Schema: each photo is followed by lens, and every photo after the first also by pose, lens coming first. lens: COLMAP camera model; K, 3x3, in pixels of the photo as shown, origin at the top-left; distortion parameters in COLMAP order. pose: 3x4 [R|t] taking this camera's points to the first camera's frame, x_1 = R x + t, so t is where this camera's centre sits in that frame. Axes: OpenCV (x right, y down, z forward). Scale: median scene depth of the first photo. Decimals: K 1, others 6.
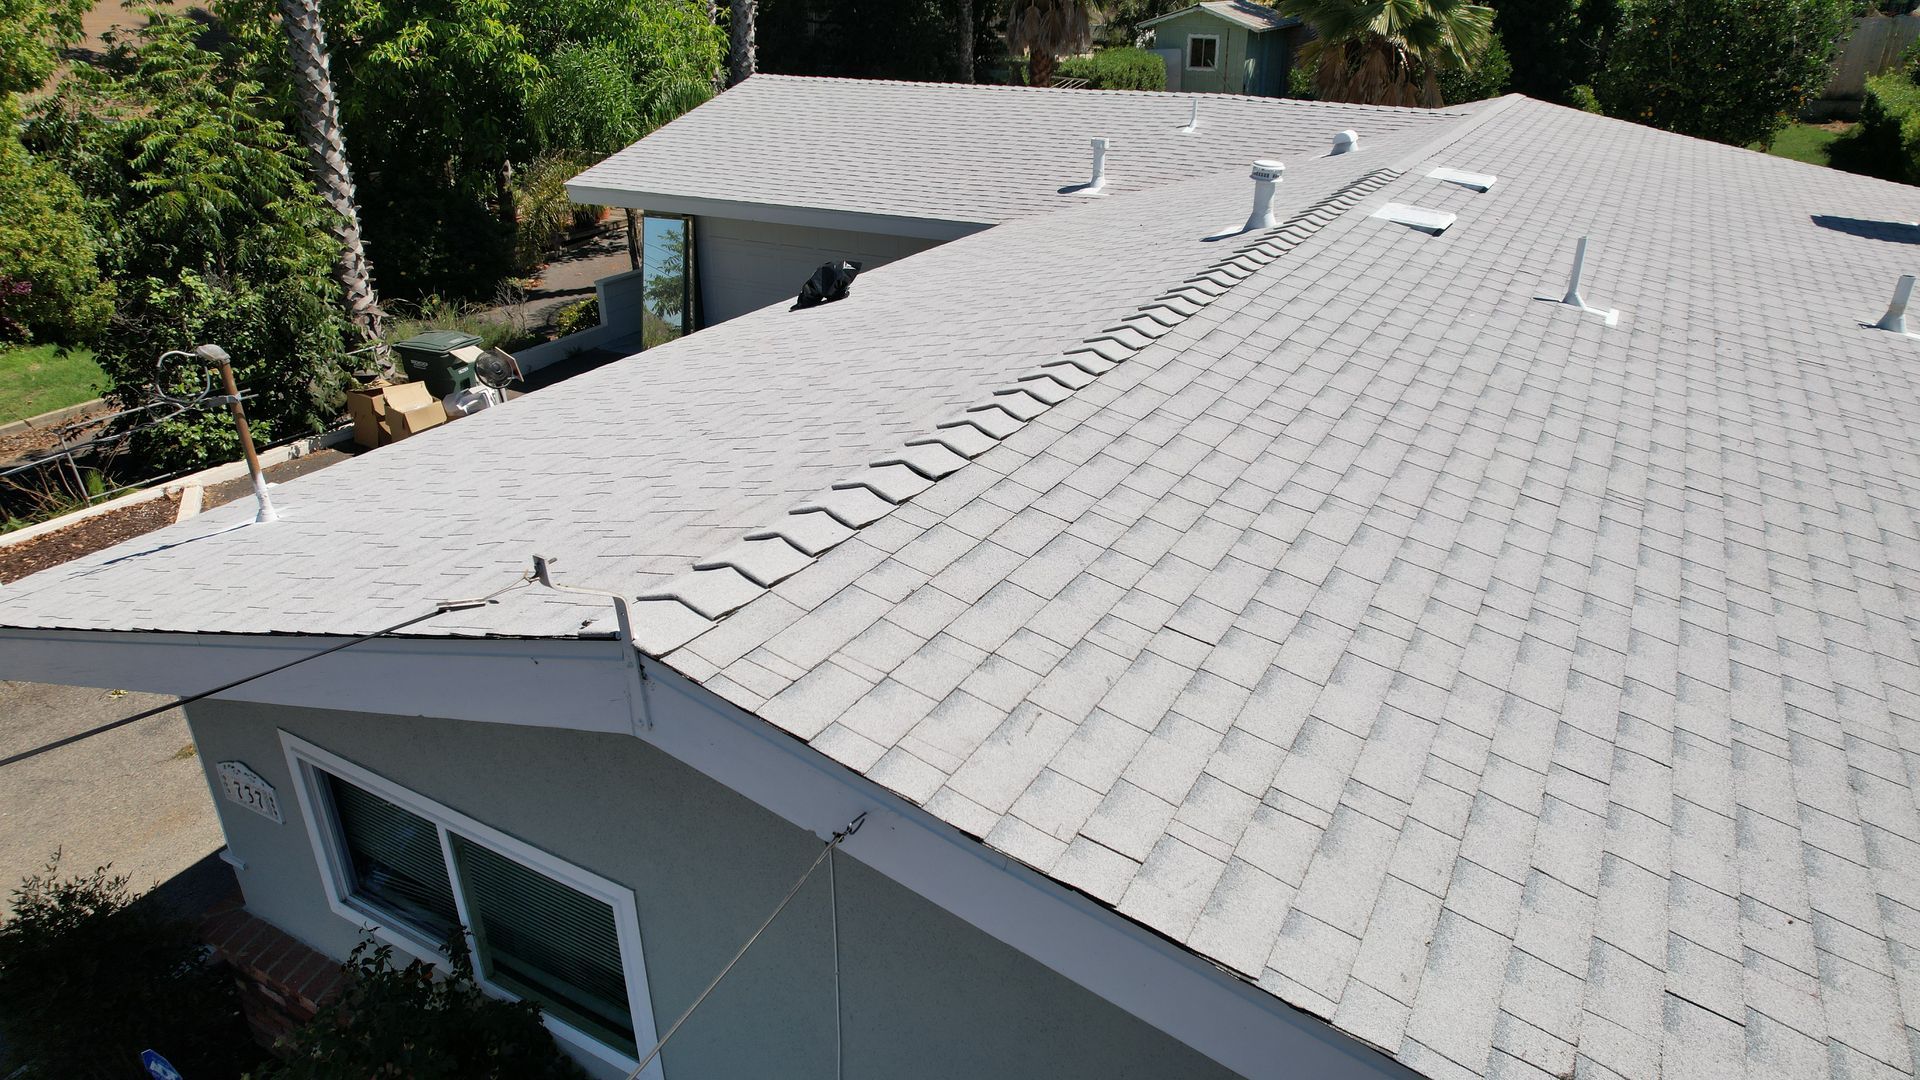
lens RADIAL K [[1217.8, 0, 960.0], [0, 1217.8, 540.0], [0, 0, 1]] dist [-0.075748, 0.068273]
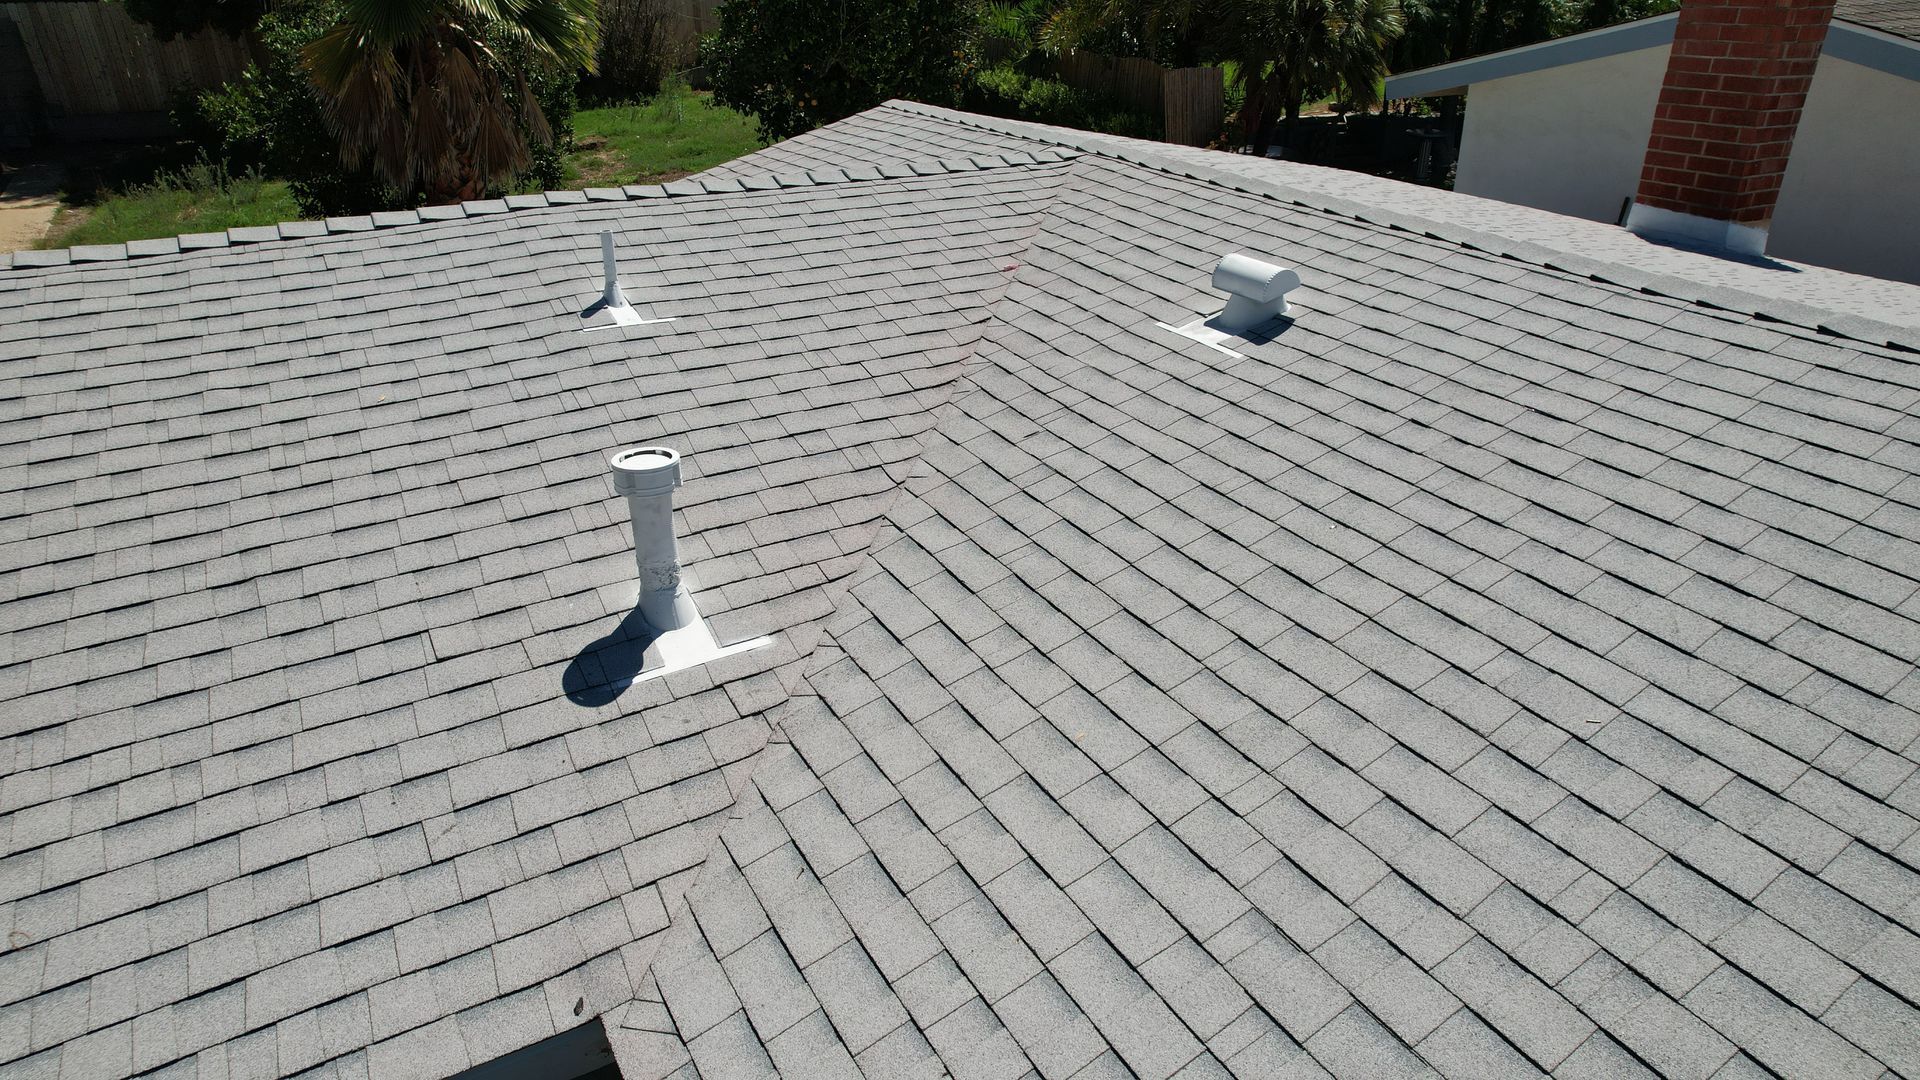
lens RADIAL K [[1218.7, 0, 964.0], [0, 1218.7, 539.7], [0, 0, 1]] dist [-0.081412, 0.071312]
pose [[0.512068, -0.380352, 0.770142, -0.139726], [0.366403, 0.907671, 0.204651, -0.787978], [-0.776875, 0.177388, 0.604151, 1.800044]]
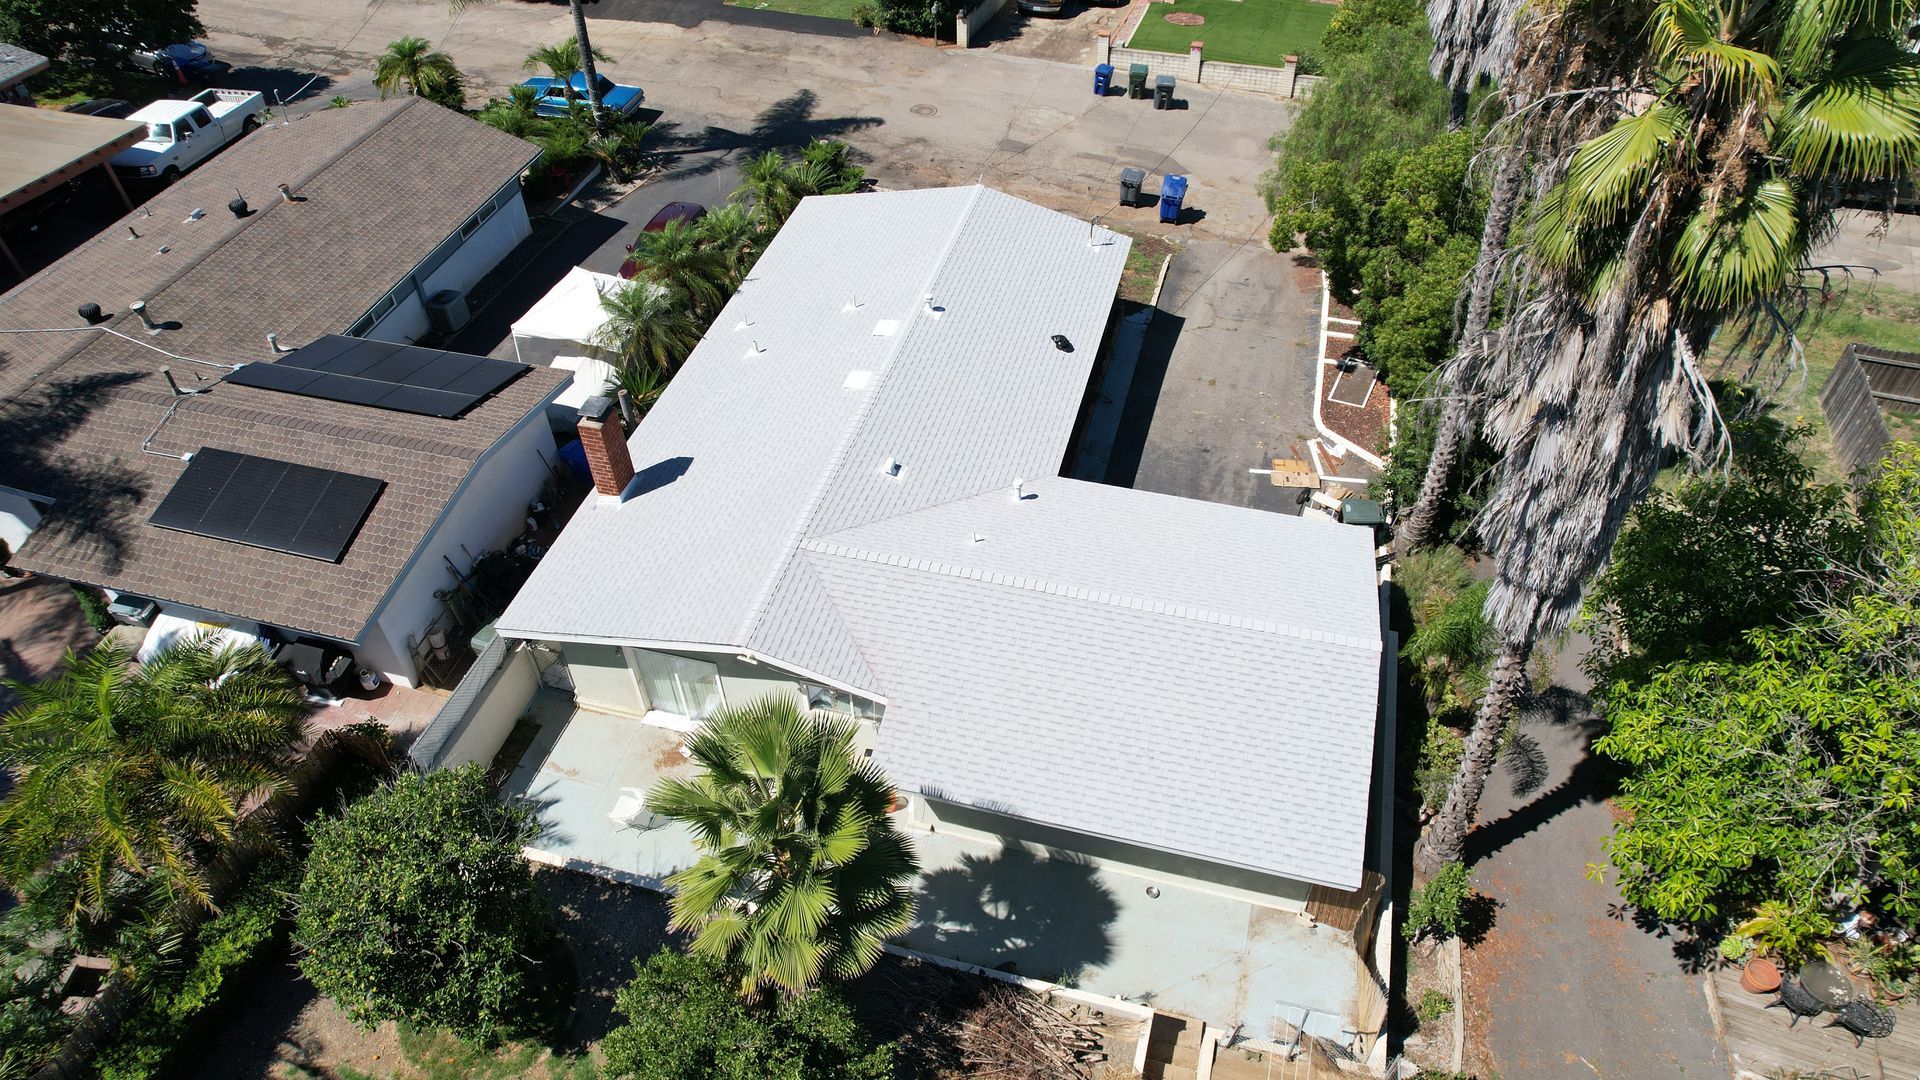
lens RADIAL K [[1218.7, 0, 964.0], [0, 1218.7, 539.7], [0, 0, 1]] dist [-0.081412, 0.071312]
pose [[-0.968120, 0.185960, -0.167816, 1.181883], [-0.090458, 0.365196, 0.926526, -4.536710], [0.233582, 0.912168, -0.336732, 3.833072]]
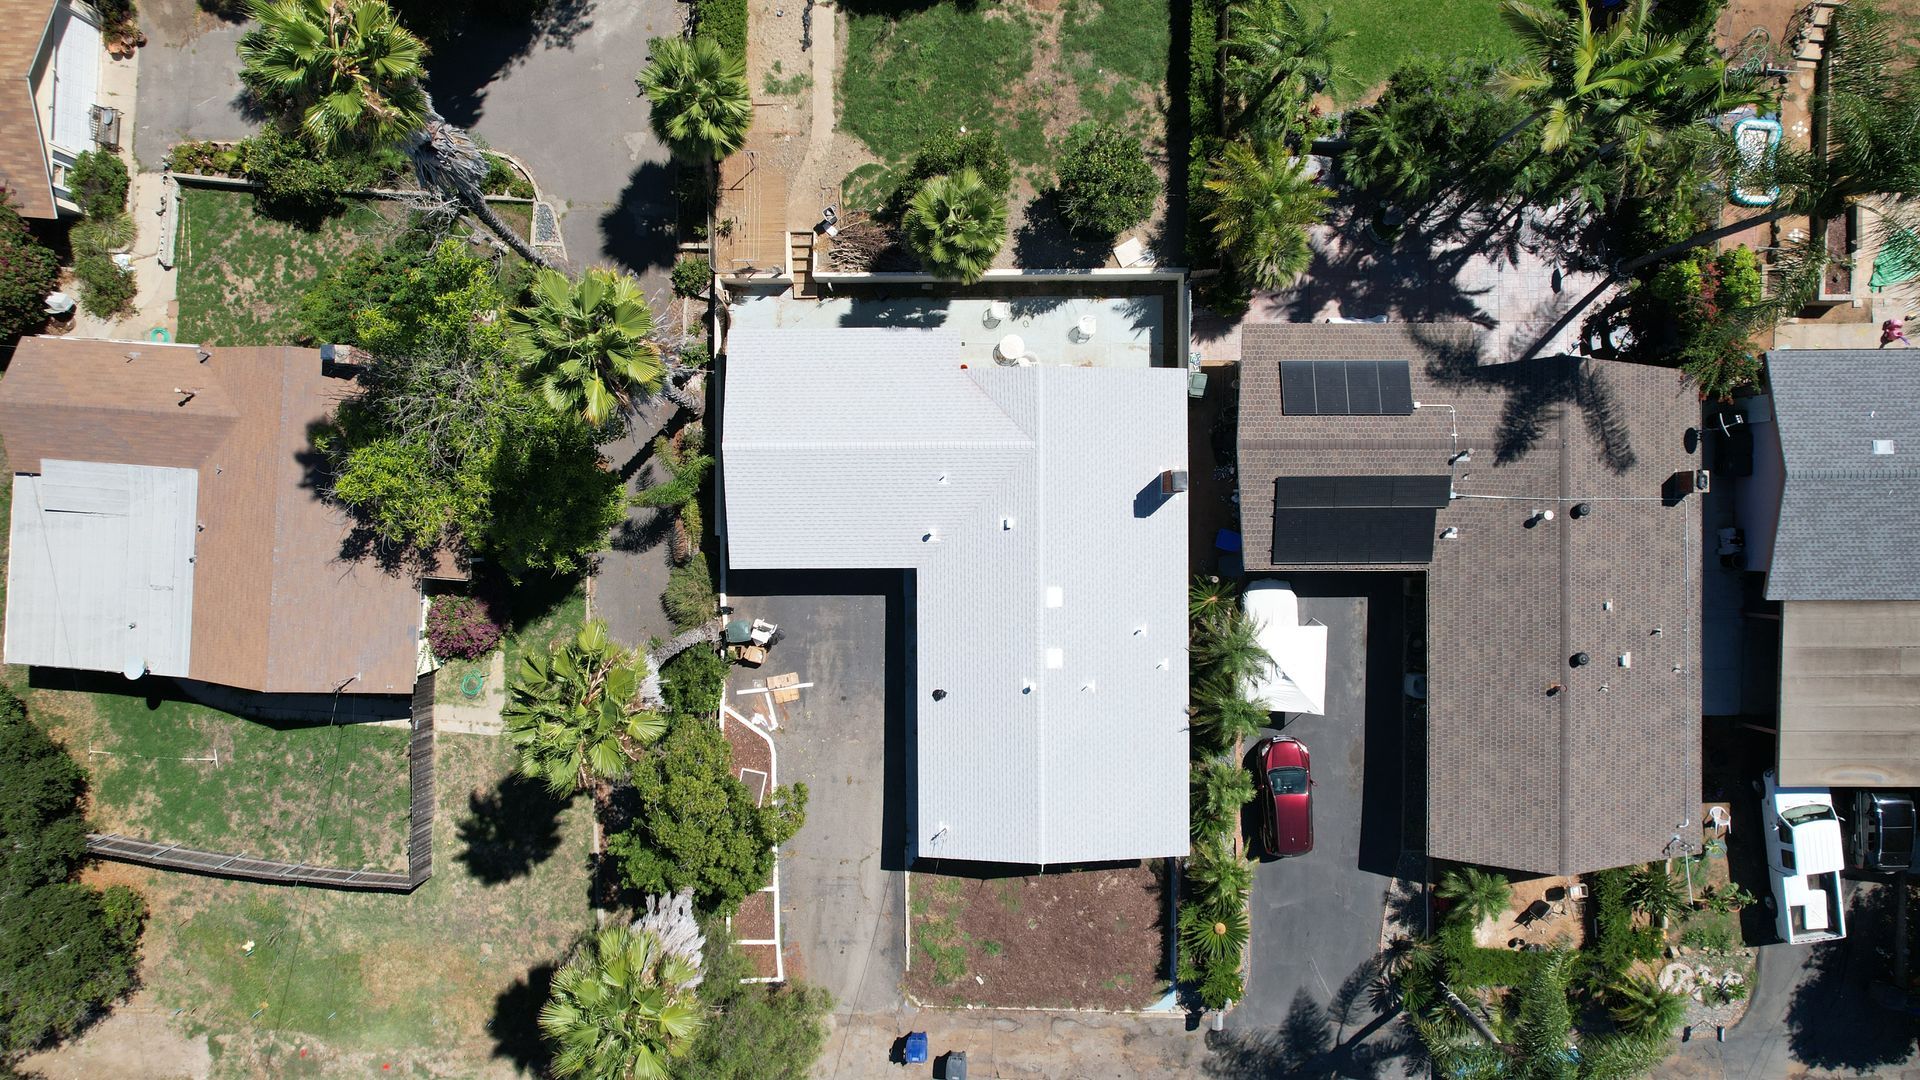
lens RADIAL K [[1218.7, 0, 964.0], [0, 1218.7, 539.7], [0, 0, 1]] dist [-0.081412, 0.071312]
pose [[0.868678, -0.495209, -0.012896, 0.495372], [0.221168, 0.364408, 0.904595, -7.112911], [-0.443264, -0.788654, 0.426078, -0.845717]]
